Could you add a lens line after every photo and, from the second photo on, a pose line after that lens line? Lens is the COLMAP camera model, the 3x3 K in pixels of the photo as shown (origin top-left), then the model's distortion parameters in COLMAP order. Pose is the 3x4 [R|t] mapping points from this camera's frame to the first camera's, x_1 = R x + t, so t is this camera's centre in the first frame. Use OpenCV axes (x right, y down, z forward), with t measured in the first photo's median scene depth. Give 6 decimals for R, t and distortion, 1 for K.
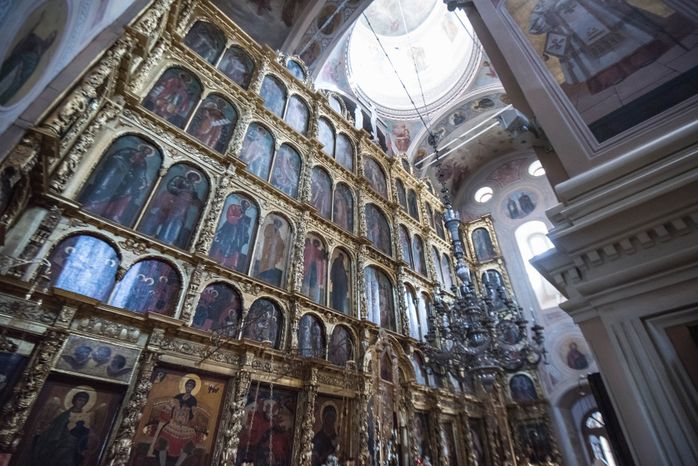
lens RADIAL K [[318.7, 0, 357.8], [0, 318.7, 239.6], [0, 0, 1]] dist [-0.001895, -0.023963]
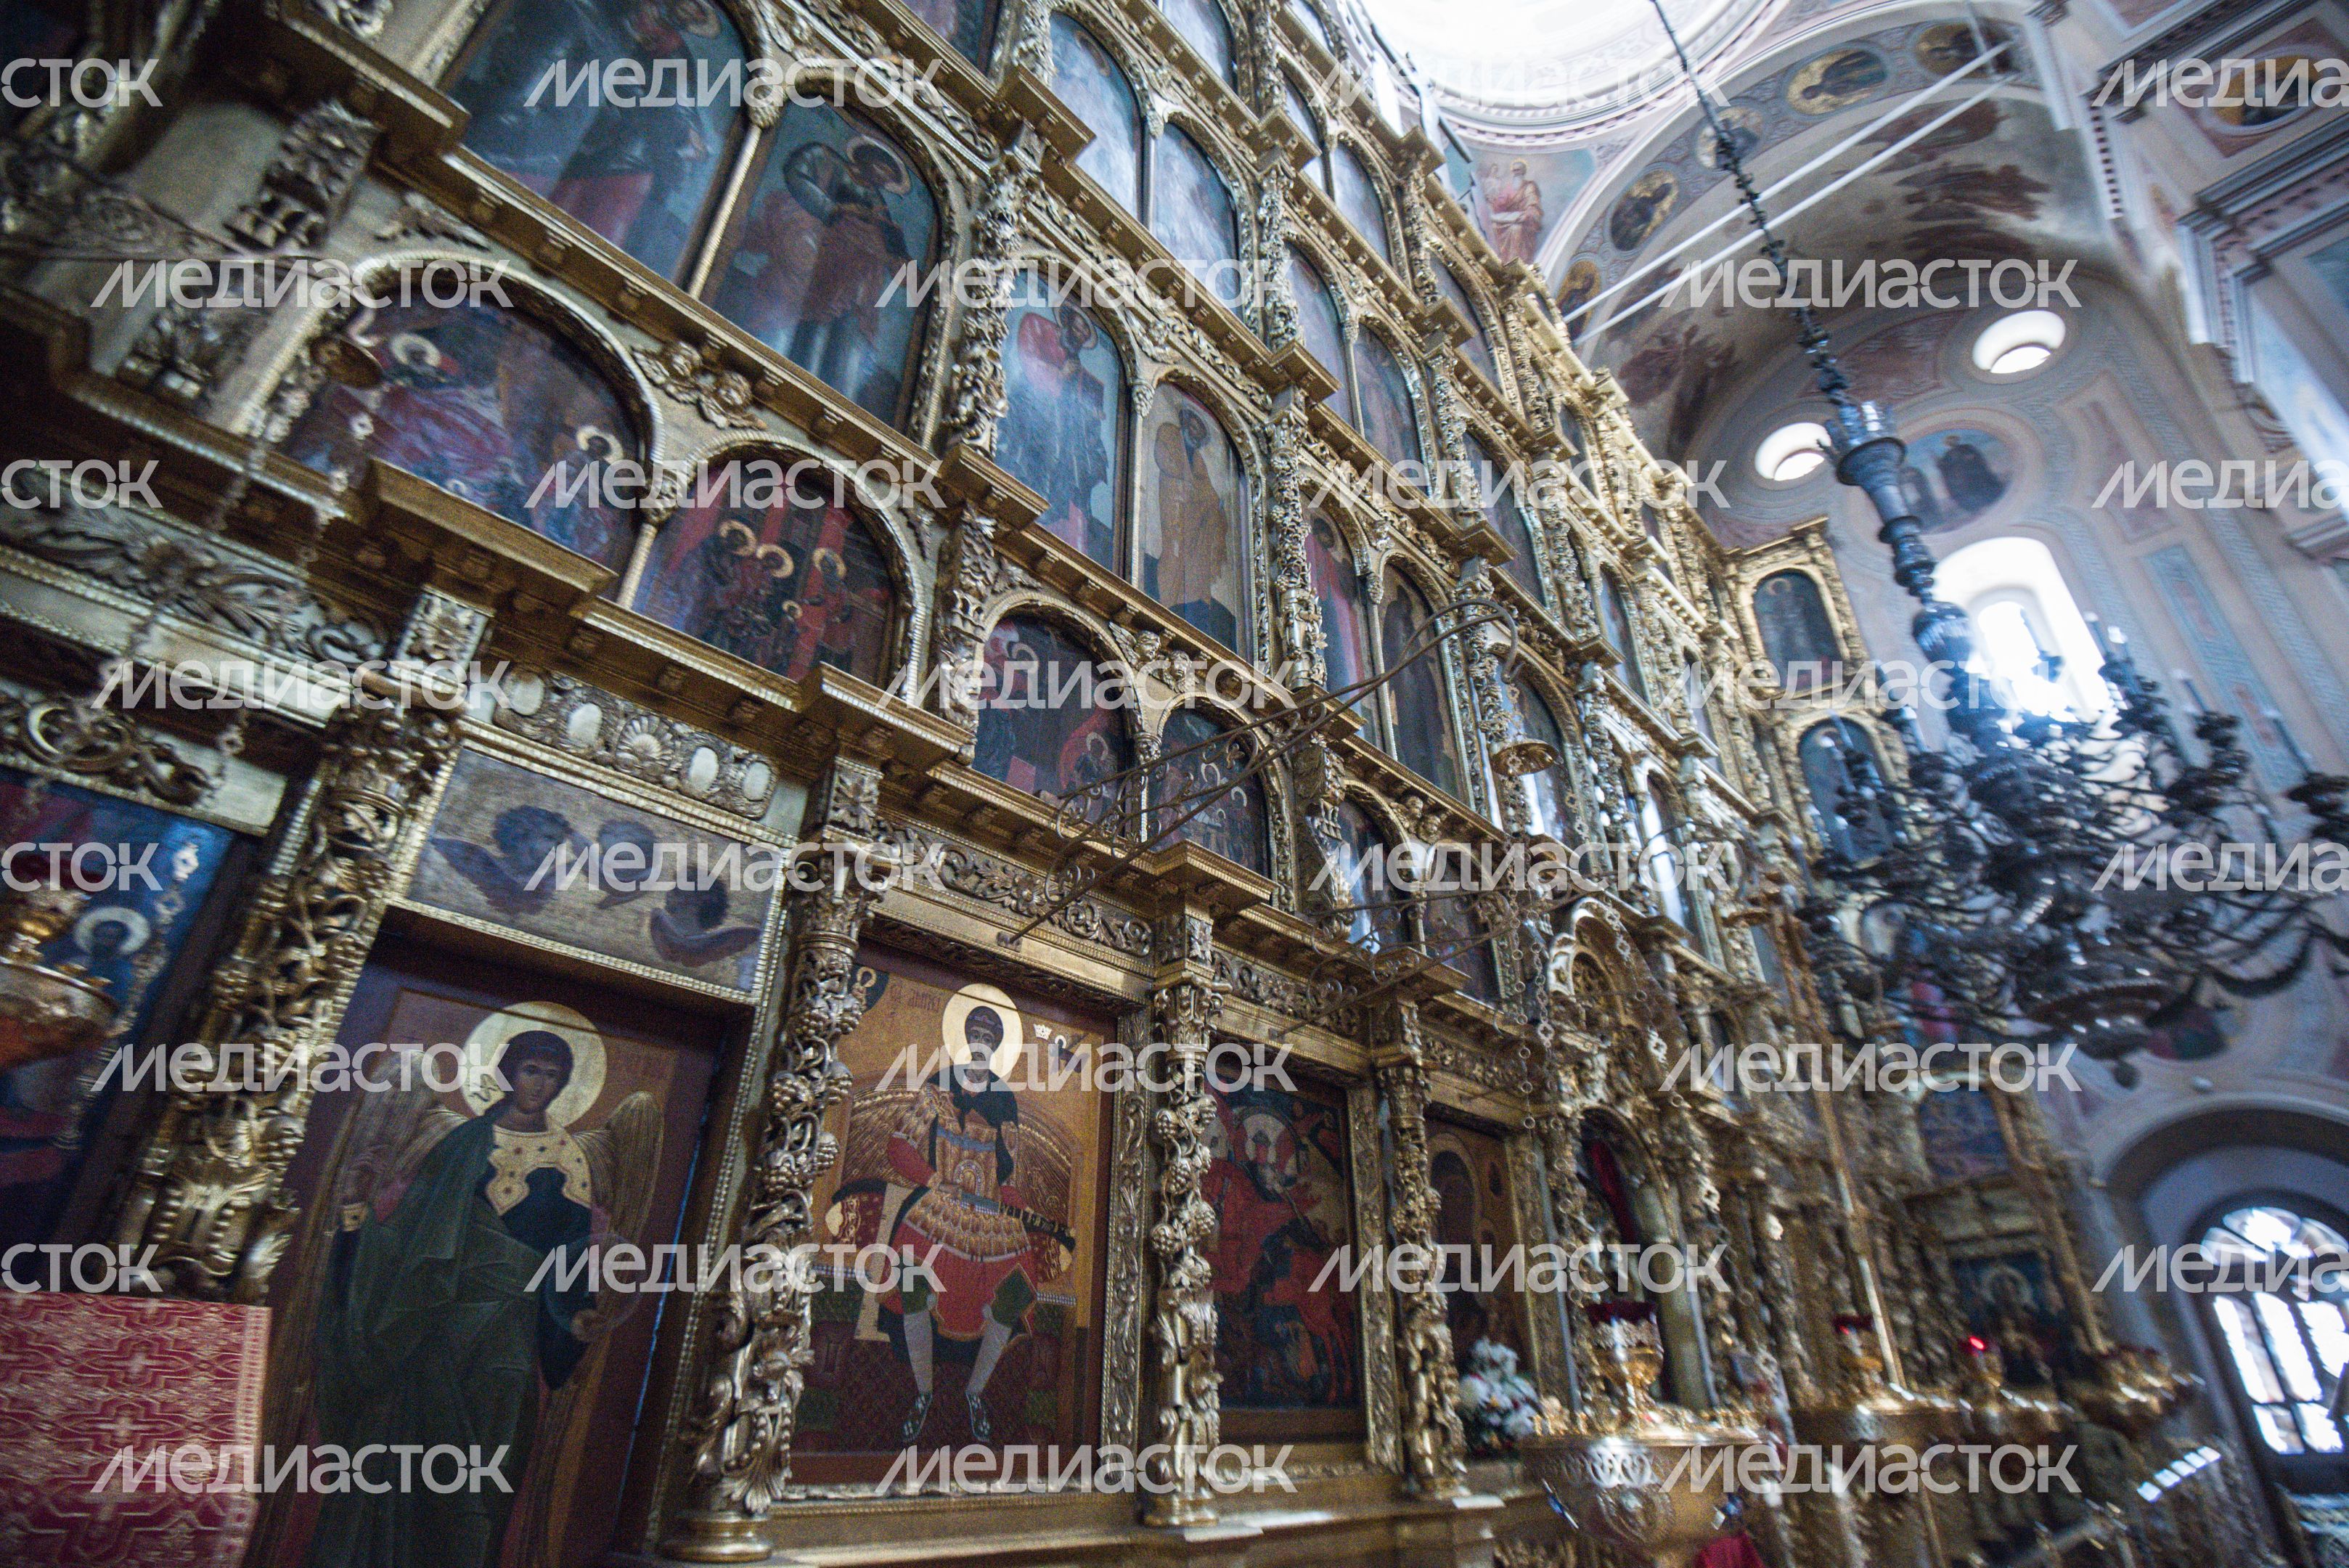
lens RADIAL K [[1072.5, 0, 1204.1], [0, 1072.5, 806.1], [0, 0, 1]] dist [-0.001895, -0.023963]
pose [[0.999957, -0.002030, 0.009077, -0.340924], [0.001109, 0.994954, 0.100329, 0.203387], [-0.009235, -0.100315, 0.994913, 0.240666]]
